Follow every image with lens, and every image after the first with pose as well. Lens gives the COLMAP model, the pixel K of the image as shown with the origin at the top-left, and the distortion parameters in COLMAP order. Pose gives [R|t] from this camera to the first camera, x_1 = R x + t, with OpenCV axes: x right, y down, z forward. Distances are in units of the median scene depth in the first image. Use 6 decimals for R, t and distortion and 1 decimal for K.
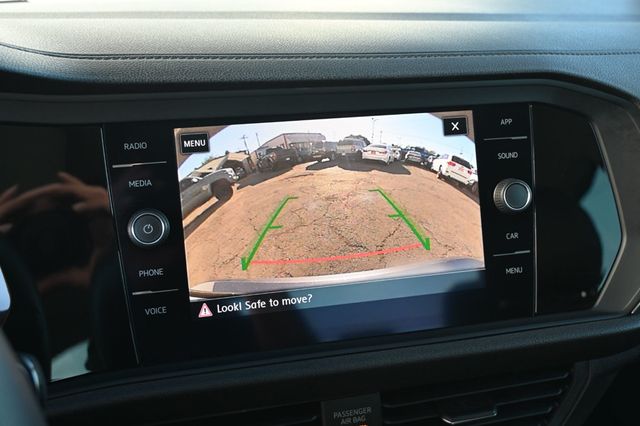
lens RADIAL K [[647.5, 0, 309.4], [0, 647.5, 213.3], [0, 0, 1]] dist [0.005308, 0.004406]
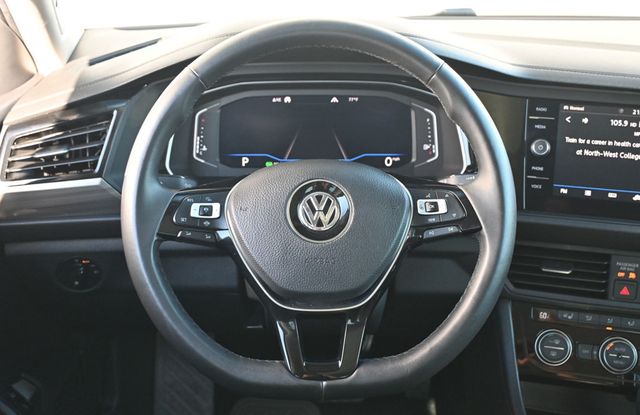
lens RADIAL K [[858.8, 0, 320.0], [0, 858.8, 207.5], [0, 0, 1]] dist [-0.008205, 0.037687]
pose [[0.893402, 0.174381, -0.414035, 0.282057], [-0.177278, 0.983648, 0.031758, 0.232173], [0.412803, 0.045027, 0.909707, -1.703469]]
